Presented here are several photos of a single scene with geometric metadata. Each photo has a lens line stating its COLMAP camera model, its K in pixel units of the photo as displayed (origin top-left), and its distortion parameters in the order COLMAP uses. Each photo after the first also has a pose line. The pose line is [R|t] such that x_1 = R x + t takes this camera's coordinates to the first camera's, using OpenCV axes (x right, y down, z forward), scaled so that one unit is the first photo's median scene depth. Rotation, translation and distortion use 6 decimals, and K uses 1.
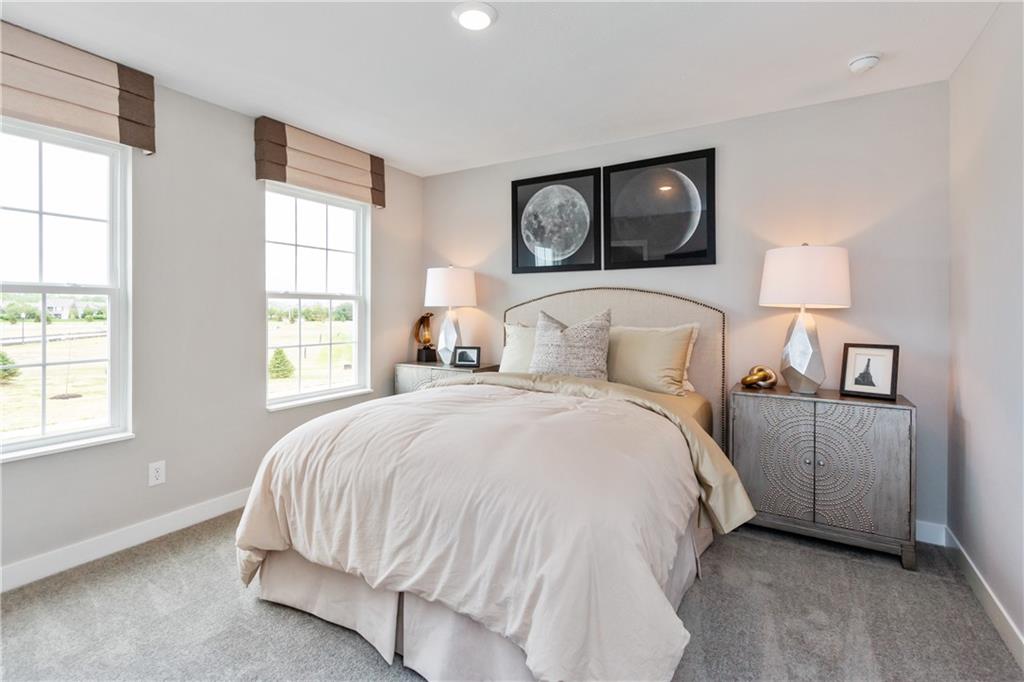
lens RADIAL K [[472.8, 0, 506.3], [0, 472.8, 317.9], [0, 0, 1]] dist [0.004176, 0.000574]
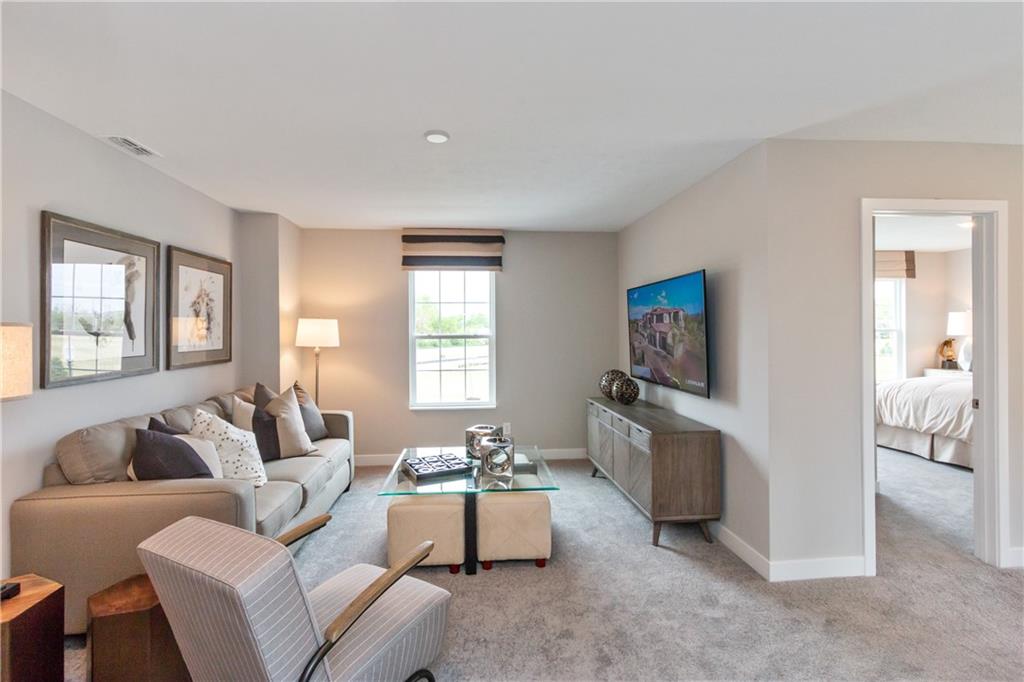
lens RADIAL K [[472.8, 0, 506.3], [0, 472.8, 317.9], [0, 0, 1]] dist [0.004176, 0.000574]
pose [[0.592158, -0.015192, -0.805679, 0.280637], [-0.006050, 0.999710, -0.023298, -0.039963], [0.805799, 0.018670, 0.591894, -1.362292]]
